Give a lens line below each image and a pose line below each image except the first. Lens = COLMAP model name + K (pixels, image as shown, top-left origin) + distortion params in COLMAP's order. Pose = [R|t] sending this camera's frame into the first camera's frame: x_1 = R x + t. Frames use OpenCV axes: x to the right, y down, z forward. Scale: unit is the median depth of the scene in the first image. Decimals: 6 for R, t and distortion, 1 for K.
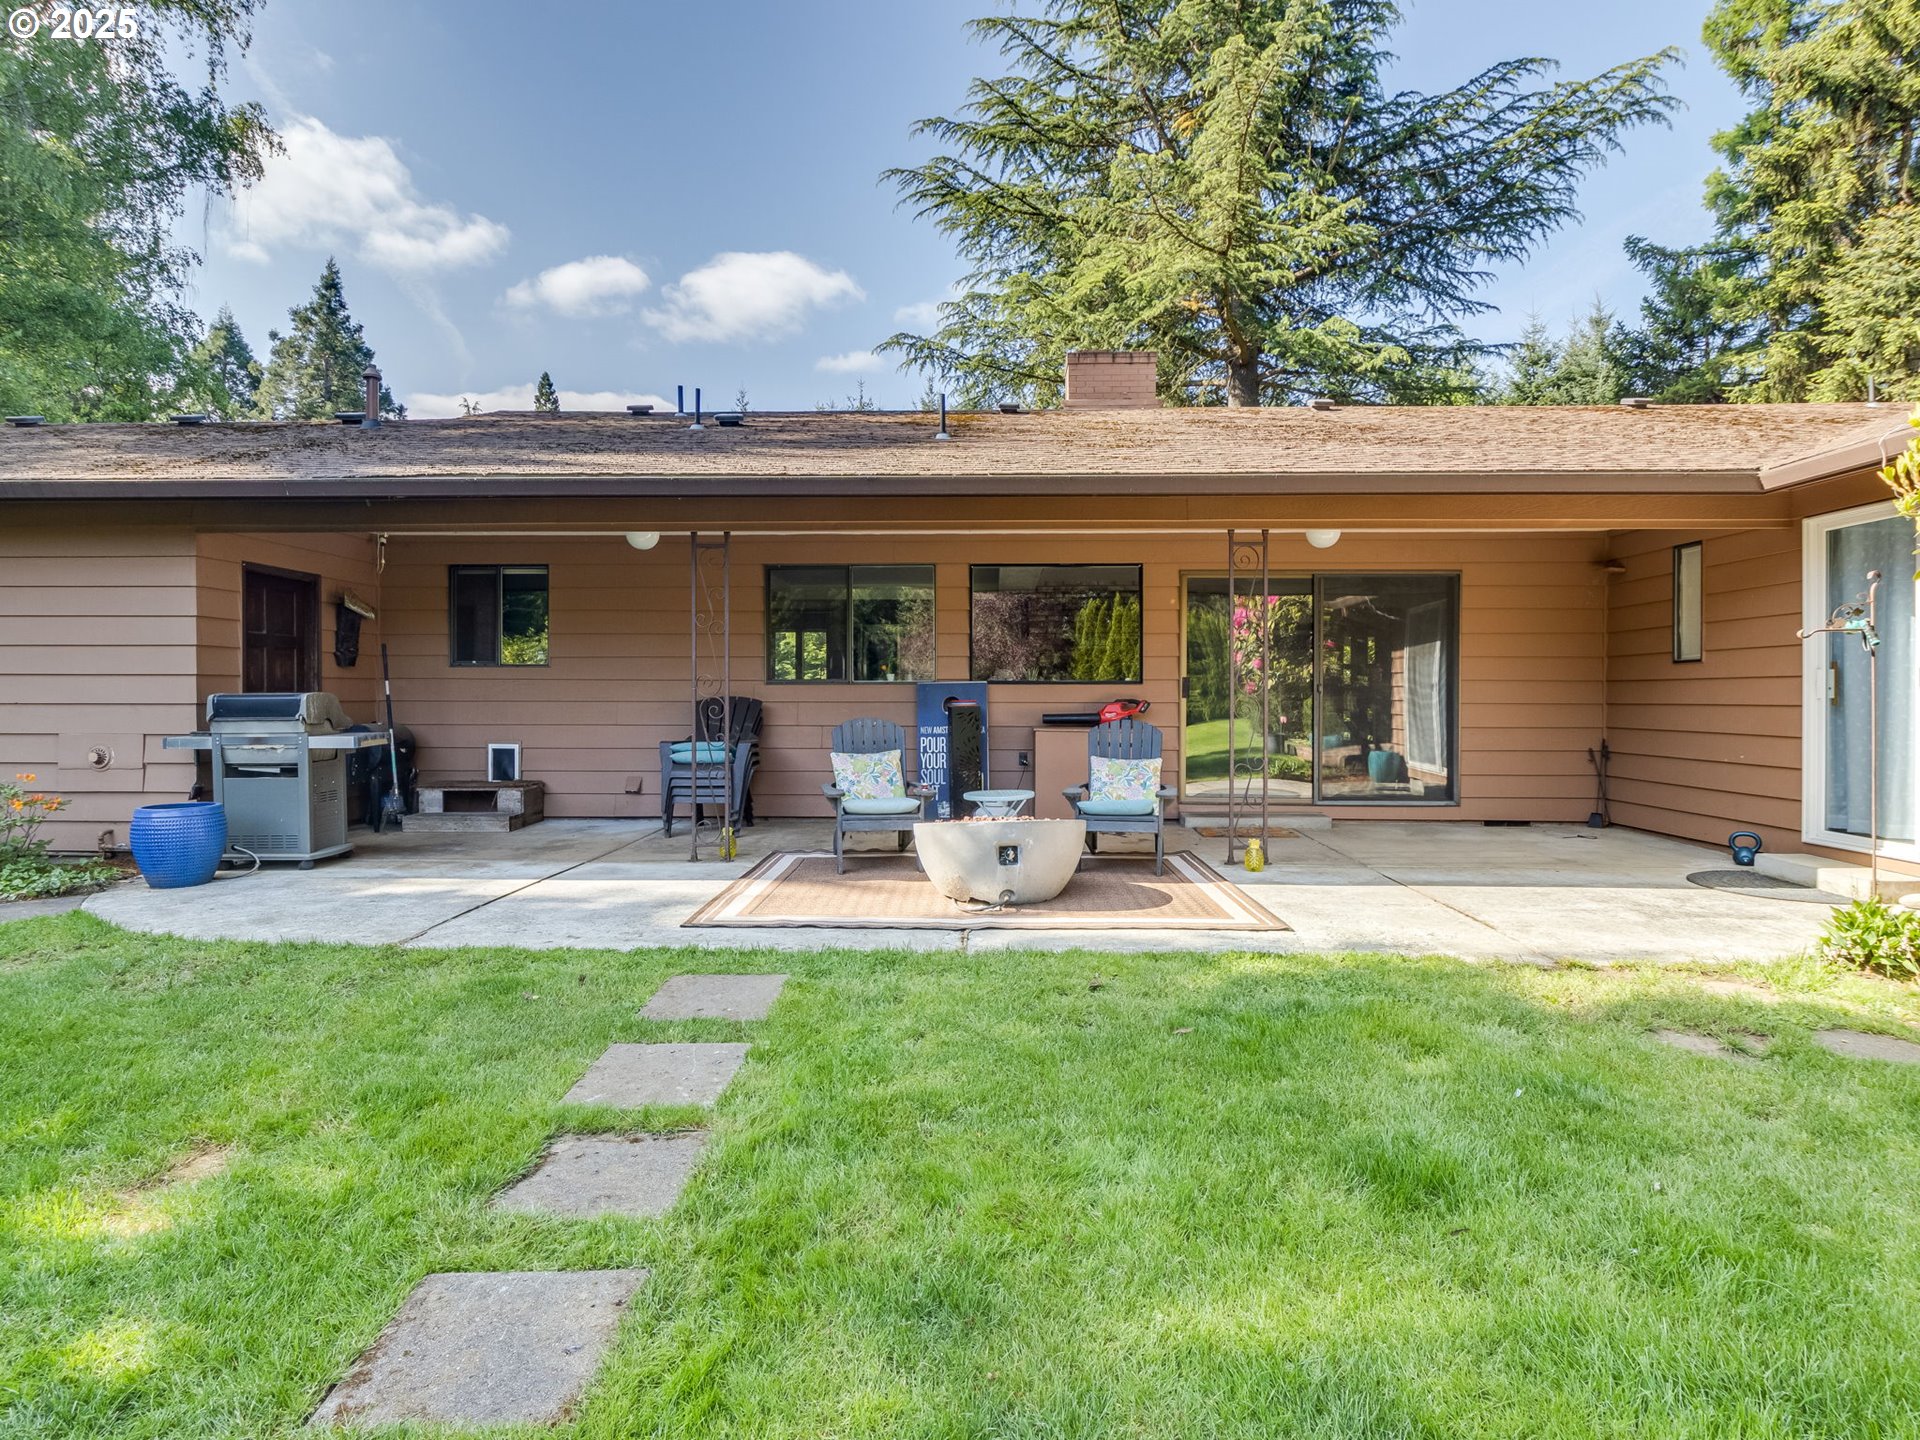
lens RADIAL K [[1019.8, 0, 960.3], [0, 1019.8, 701.5], [0, 0, 1]] dist [-0.000399, 0.000689]
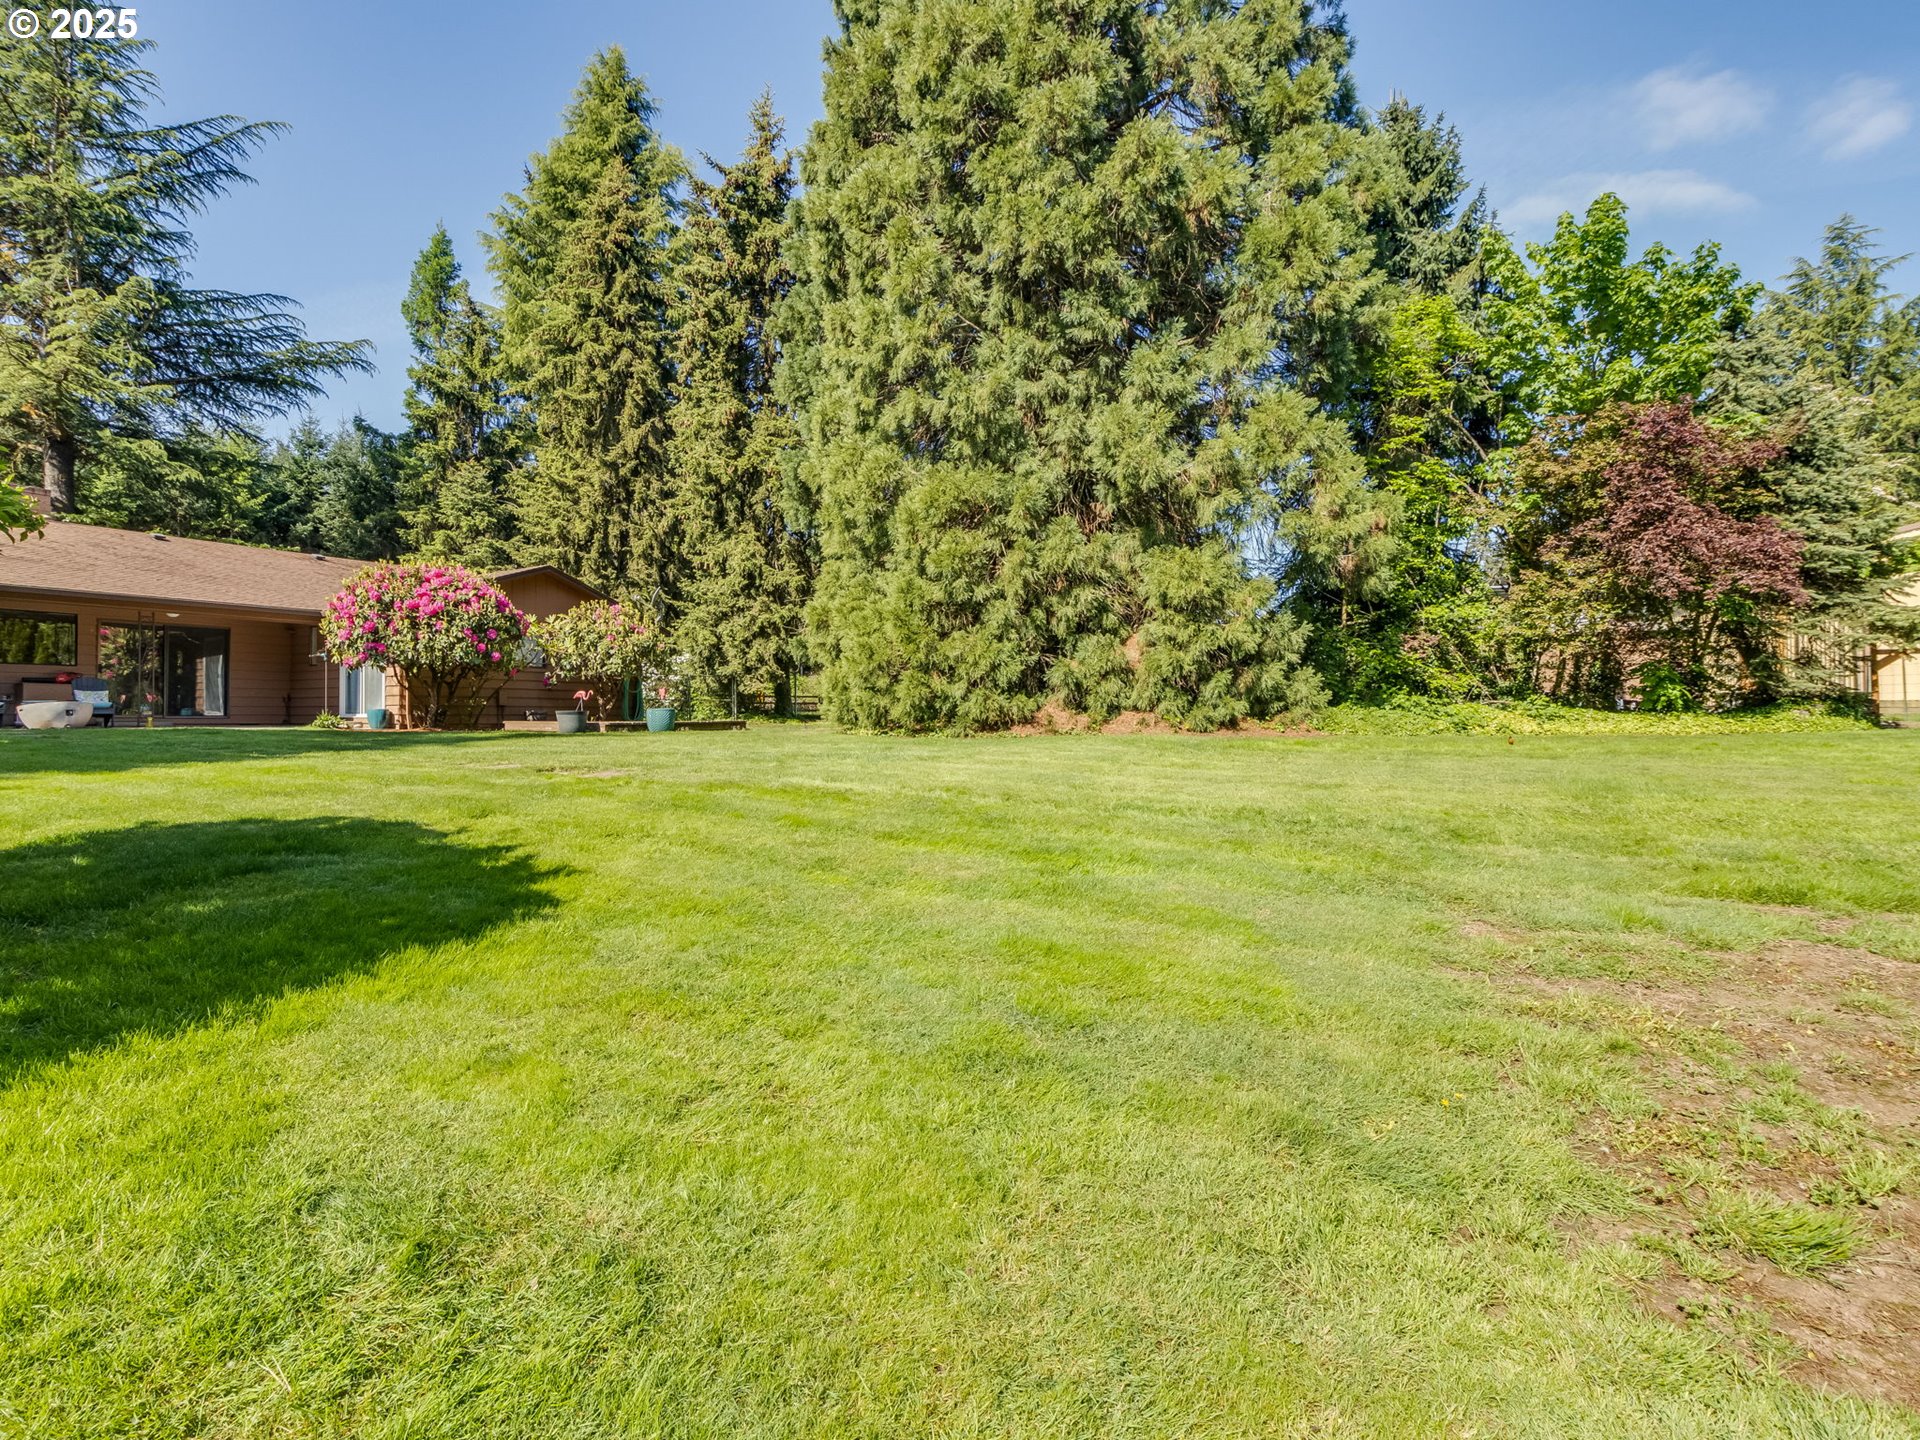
lens RADIAL K [[1019.8, 0, 960.3], [0, 1019.8, 701.5], [0, 0, 1]] dist [-0.000399, 0.000689]
pose [[0.486554, 0.017732, 0.873471, -0.383644], [0.003484, 0.999747, -0.022237, 0.053381], [-0.873644, 0.013863, 0.486369, -0.831593]]
